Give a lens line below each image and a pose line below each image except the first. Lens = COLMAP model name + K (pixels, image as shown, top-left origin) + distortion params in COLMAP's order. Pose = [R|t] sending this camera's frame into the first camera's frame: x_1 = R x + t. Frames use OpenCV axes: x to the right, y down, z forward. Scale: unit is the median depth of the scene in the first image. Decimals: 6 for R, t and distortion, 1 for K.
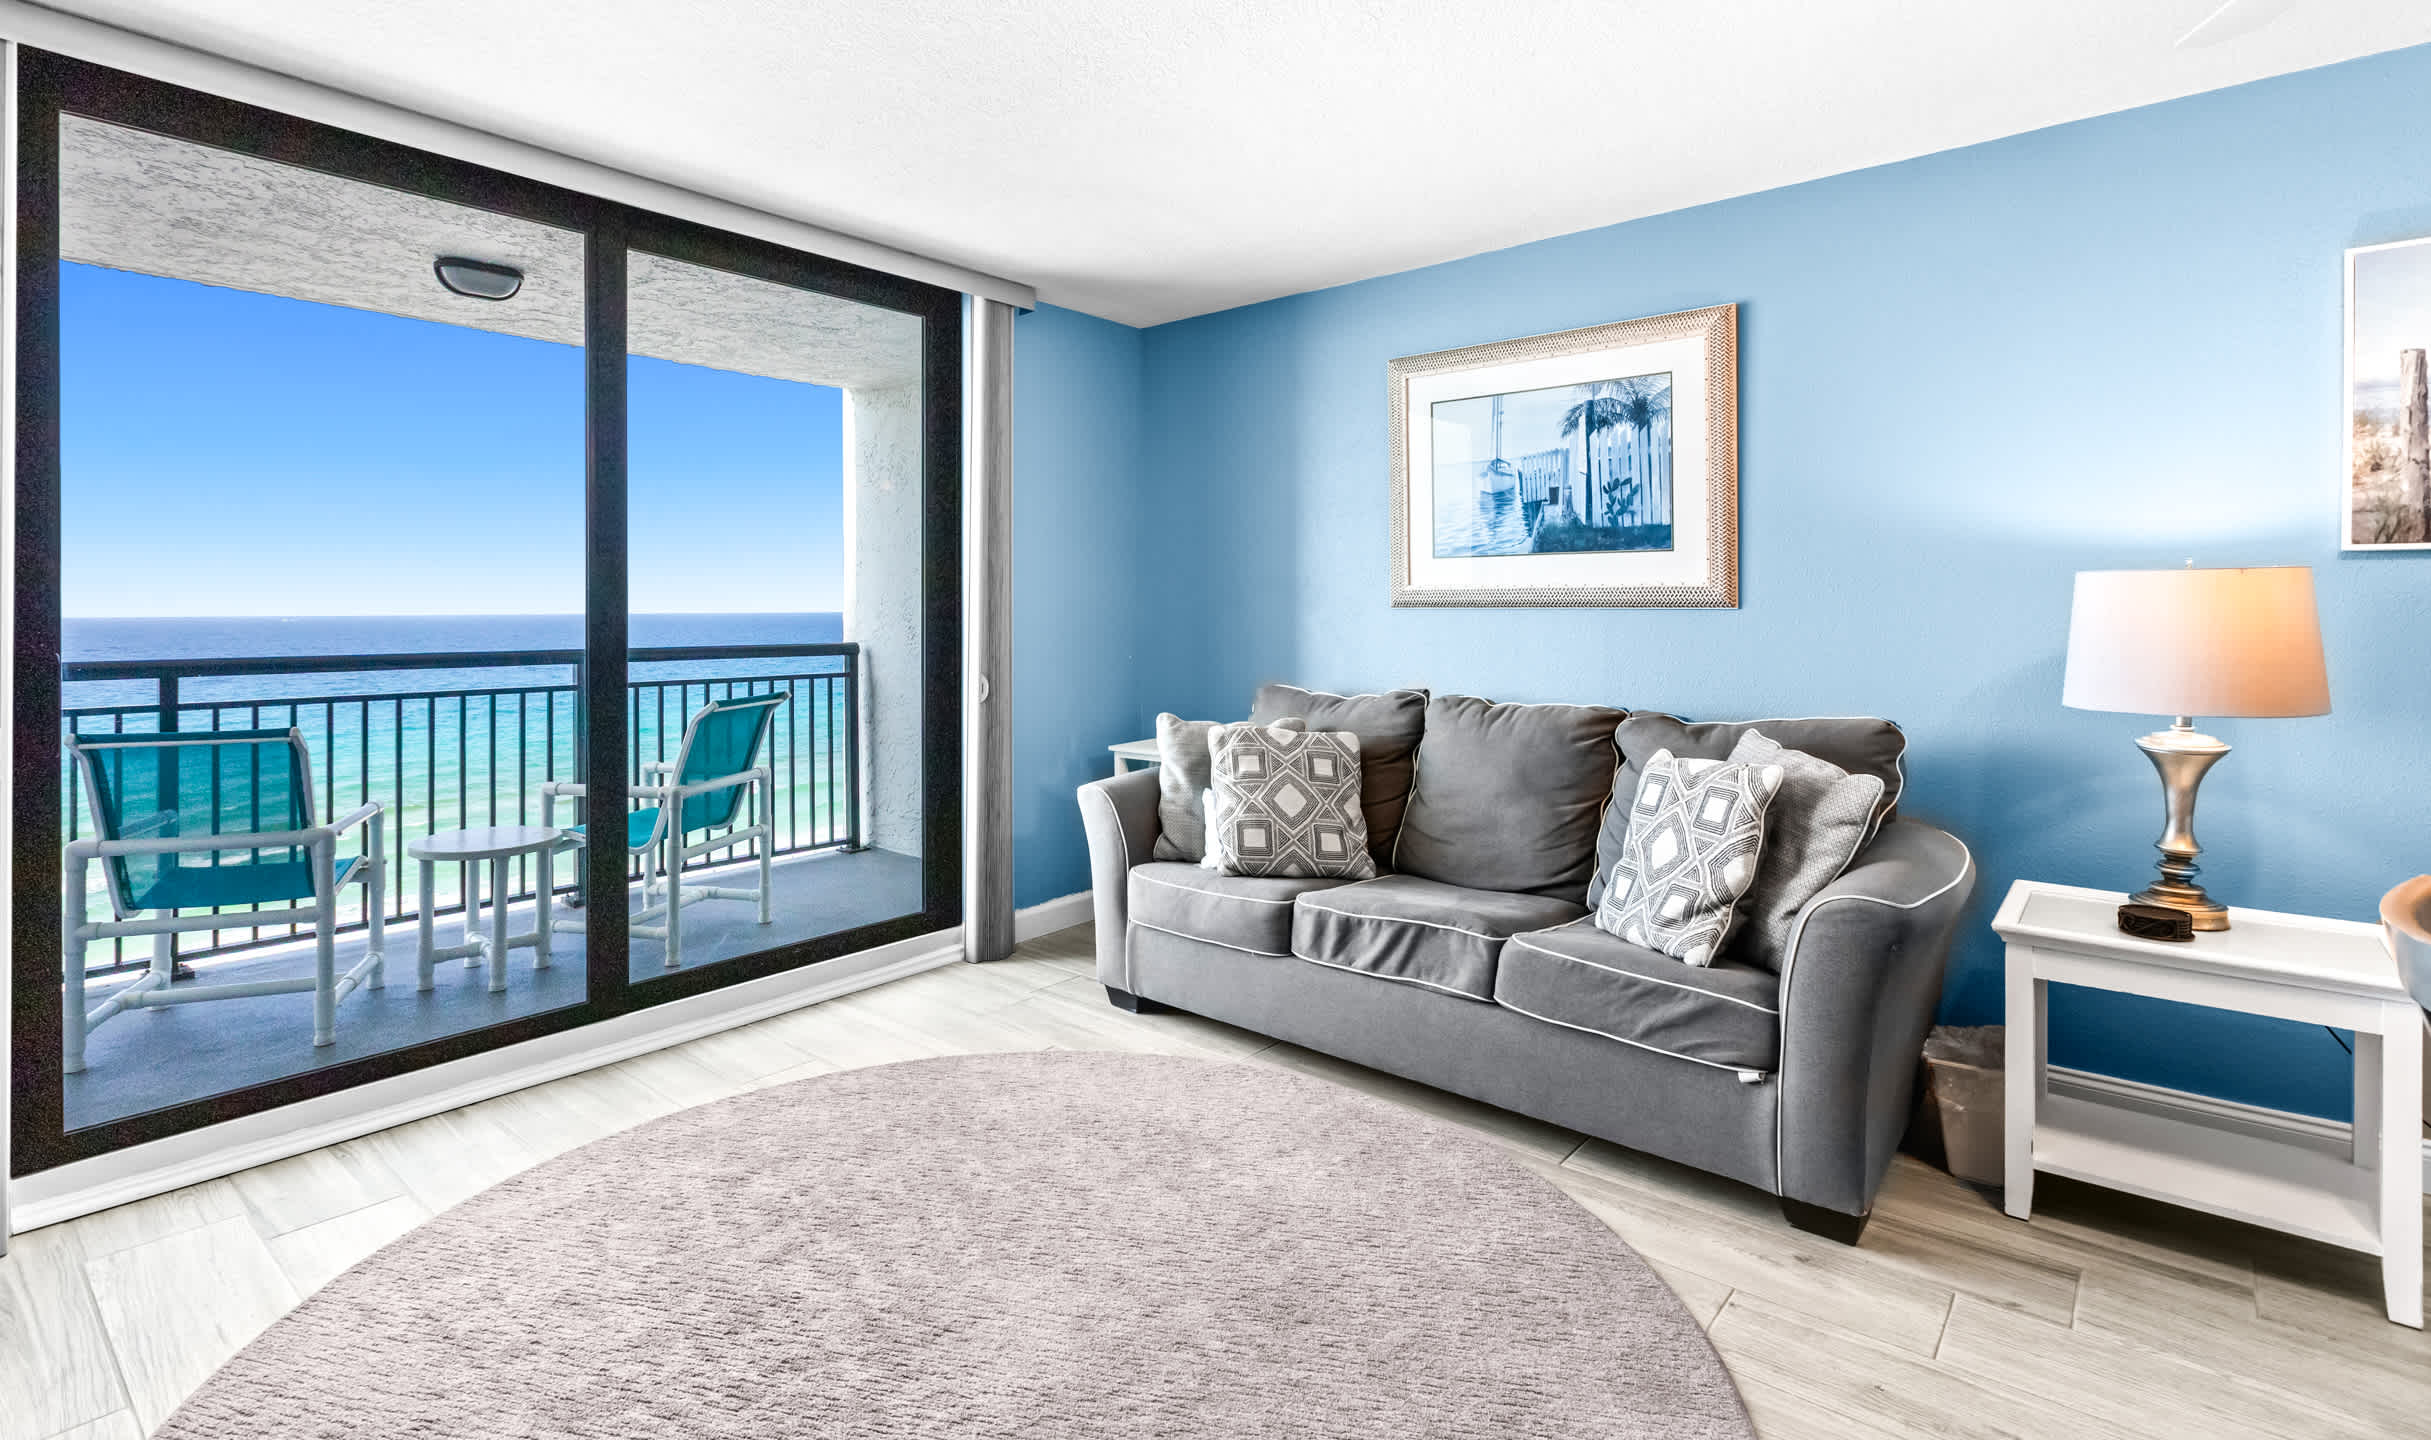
lens RADIAL K [[1157.1, 0, 1207.2], [0, 1157.1, 609.5], [0, 0, 1]] dist [-0.000034, -0.000745]
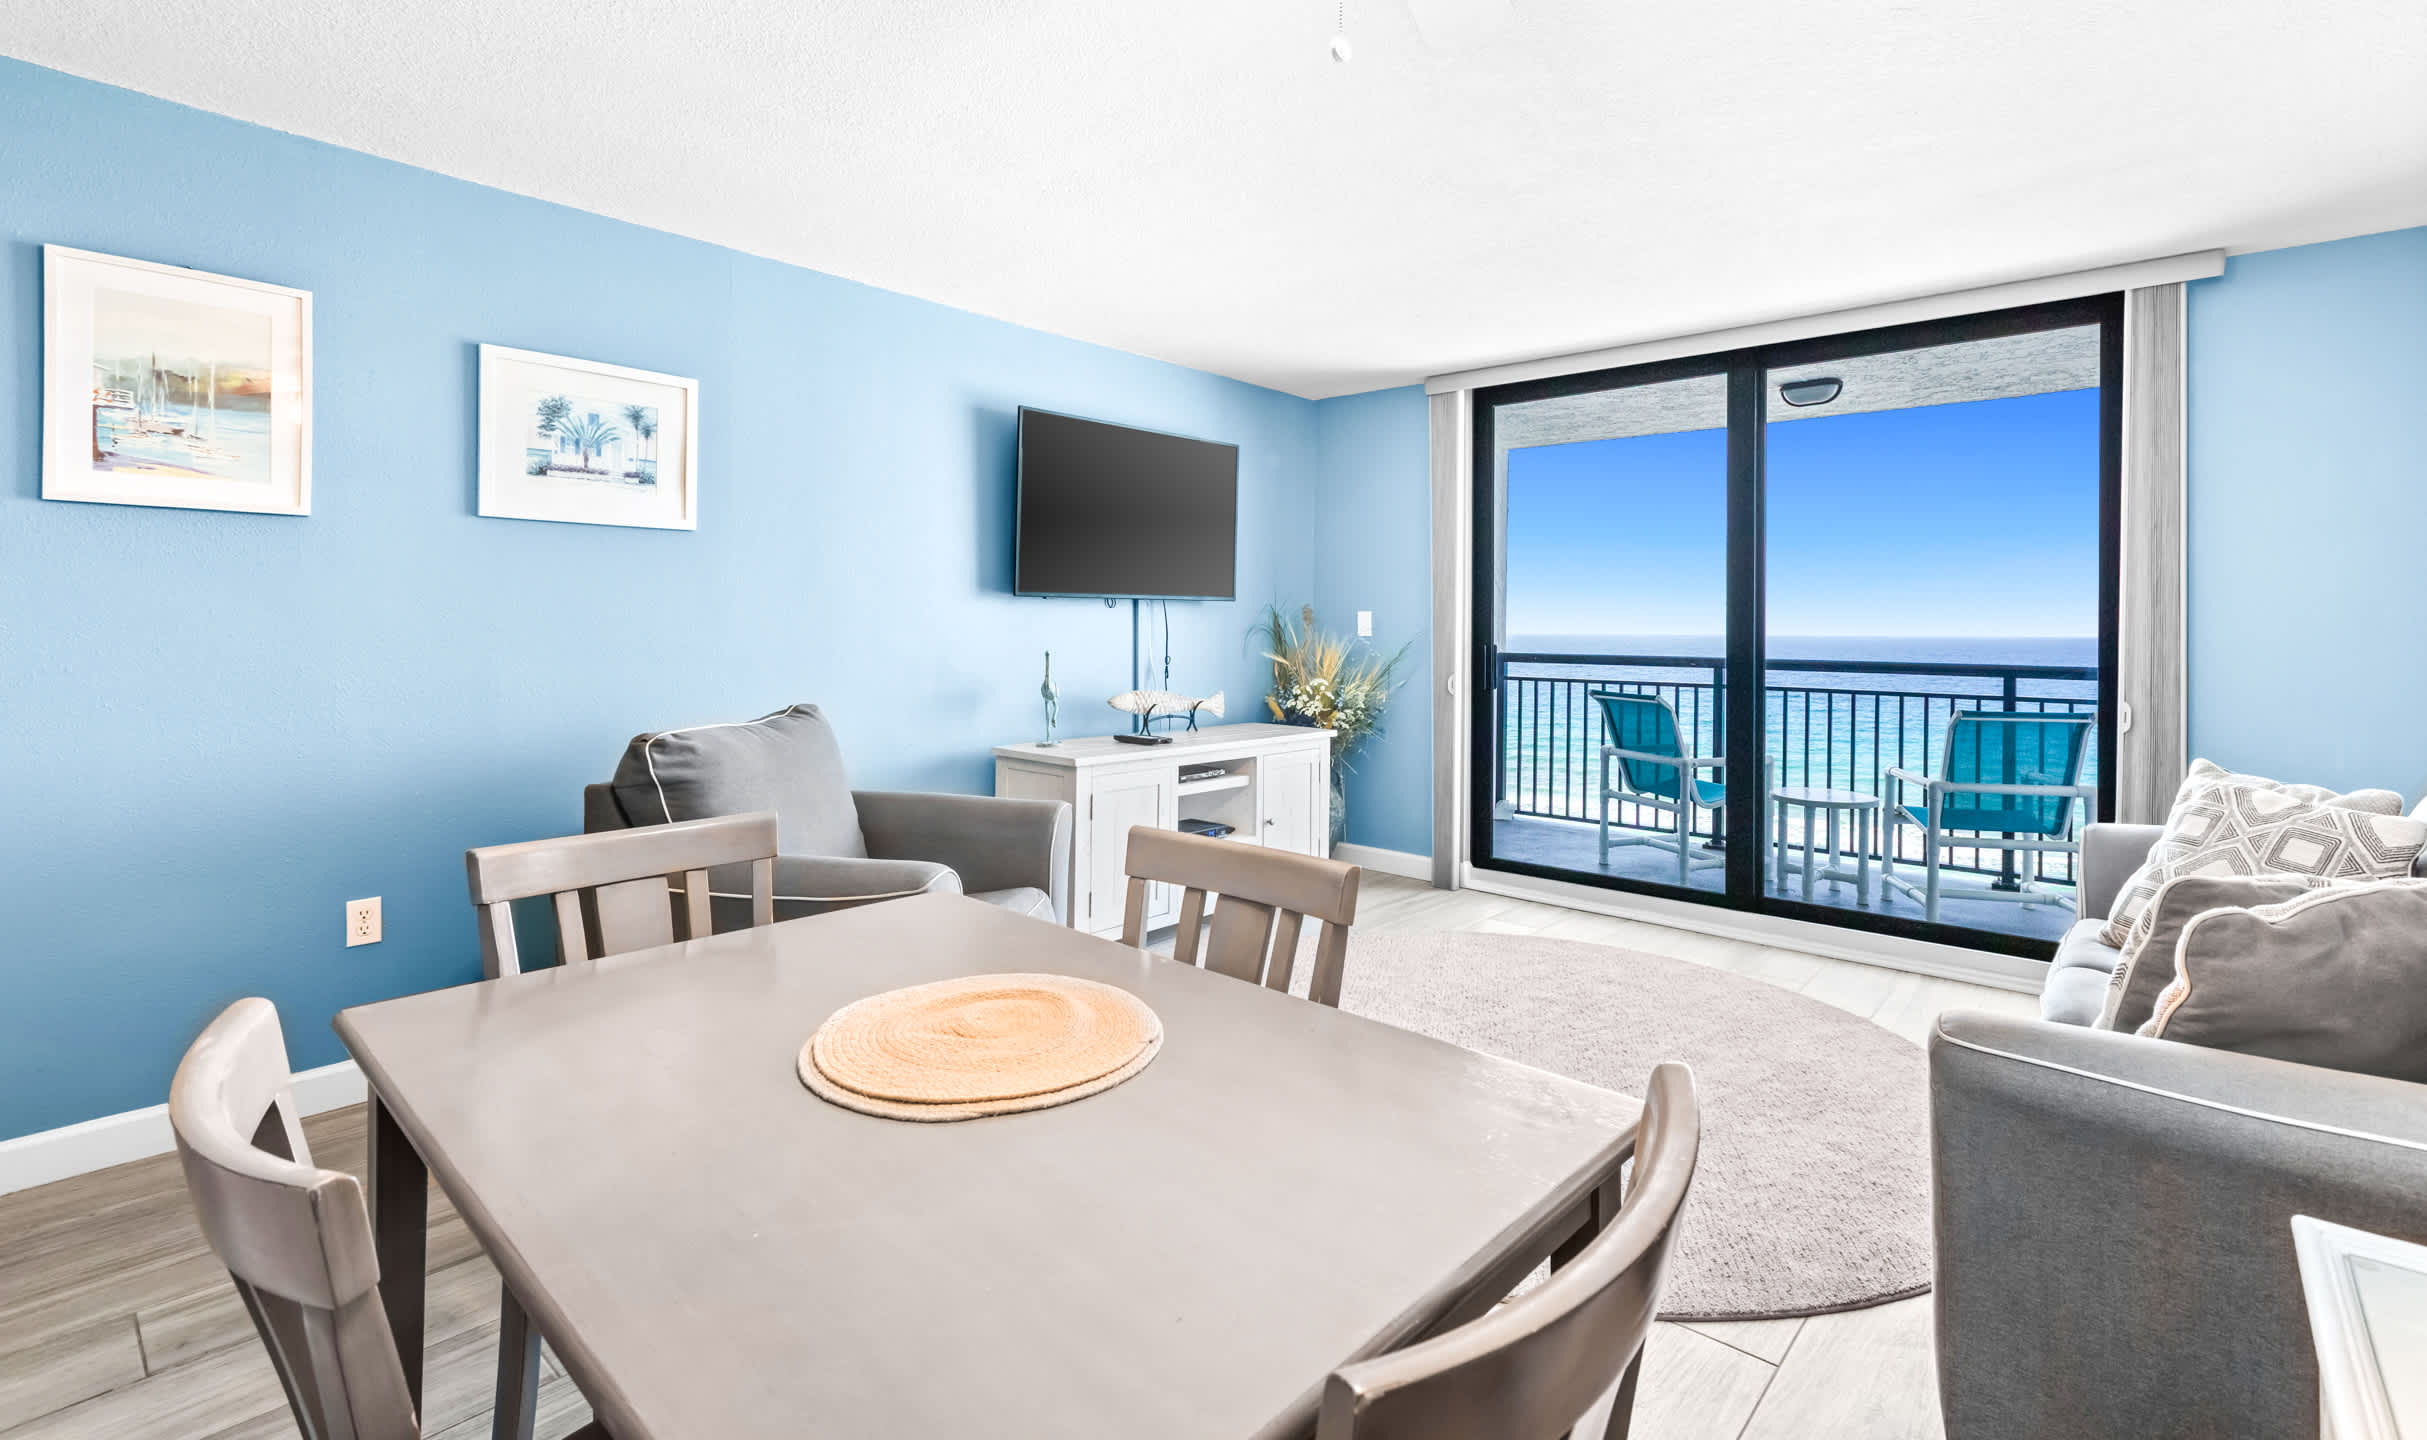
lens RADIAL K [[1104.1, 0, 1198.4], [0, 1104.1, 624.0], [0, 0, 1]] dist [0.000970, -0.000235]
pose [[-0.040229, -0.000273, -0.999190, 0.818864], [-0.007591, 0.999971, 0.000033, 0.000400], [0.999162, 0.007586, -0.040230, 0.346857]]
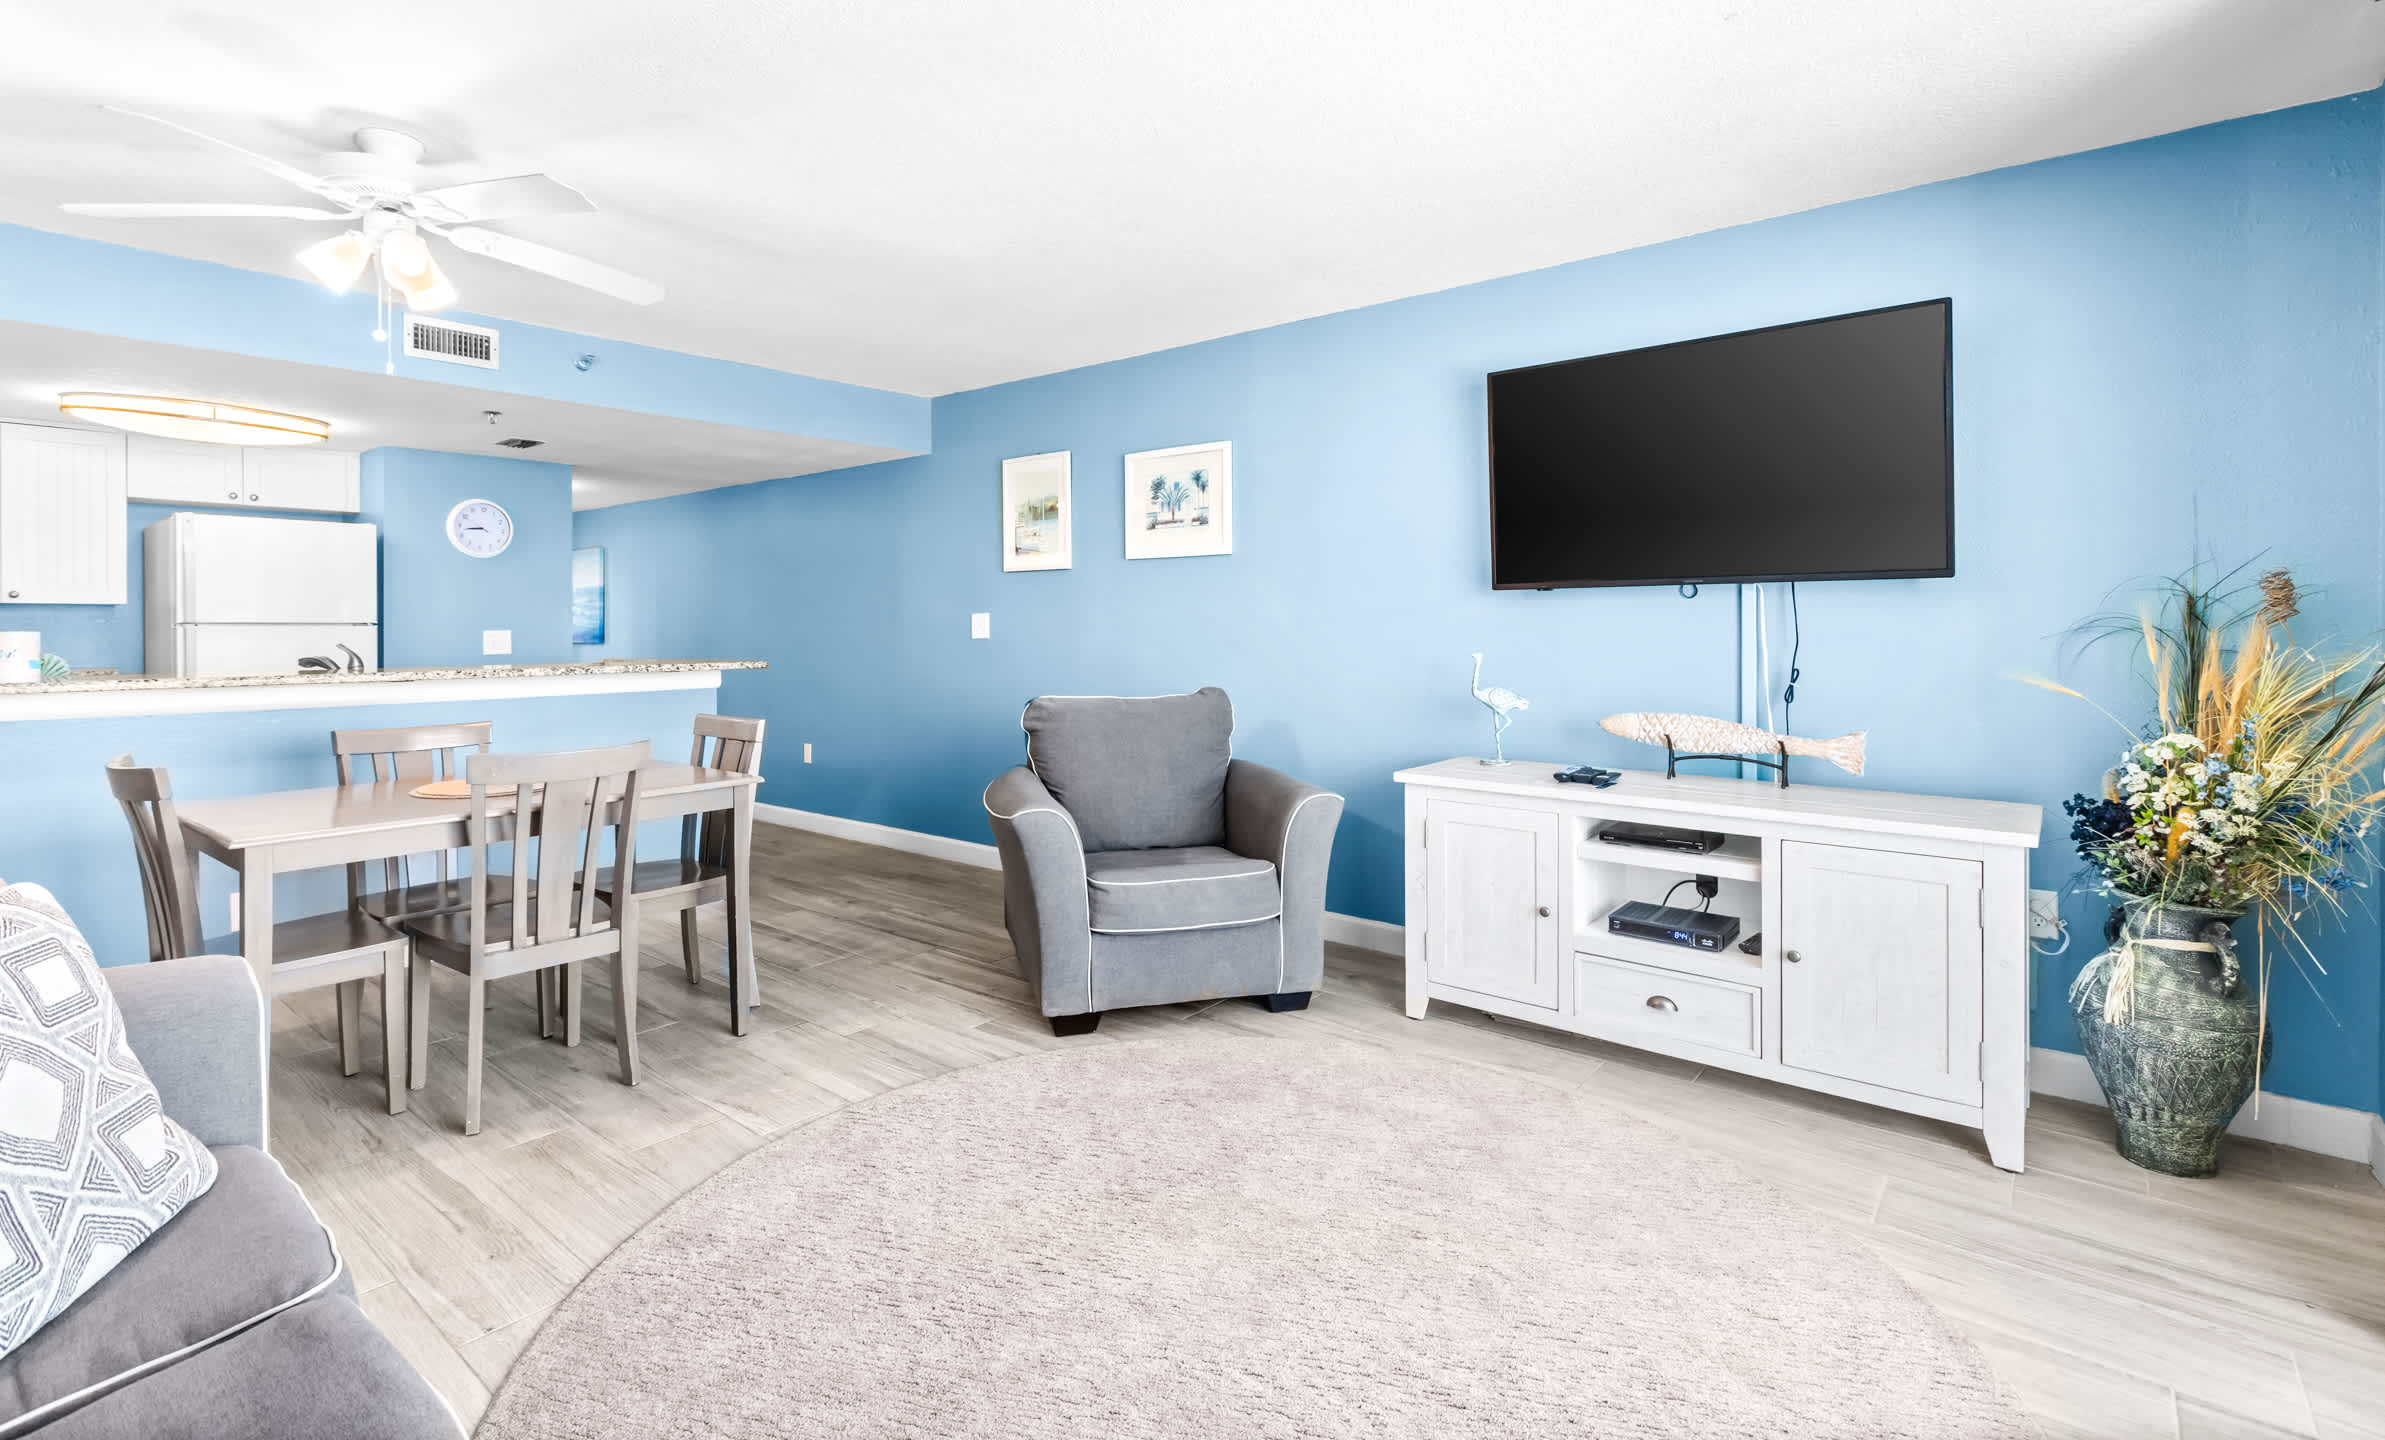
lens RADIAL K [[1081.0, 0, 1186.6], [0, 1081.0, 627.3], [0, 0, 1]] dist [0.001592, 0.000285]
pose [[-0.999933, 0.005381, -0.010202, -0.079298], [0.005334, 0.999975, 0.004588, 0.001340], [0.010226, 0.004533, -0.999937, 1.138185]]
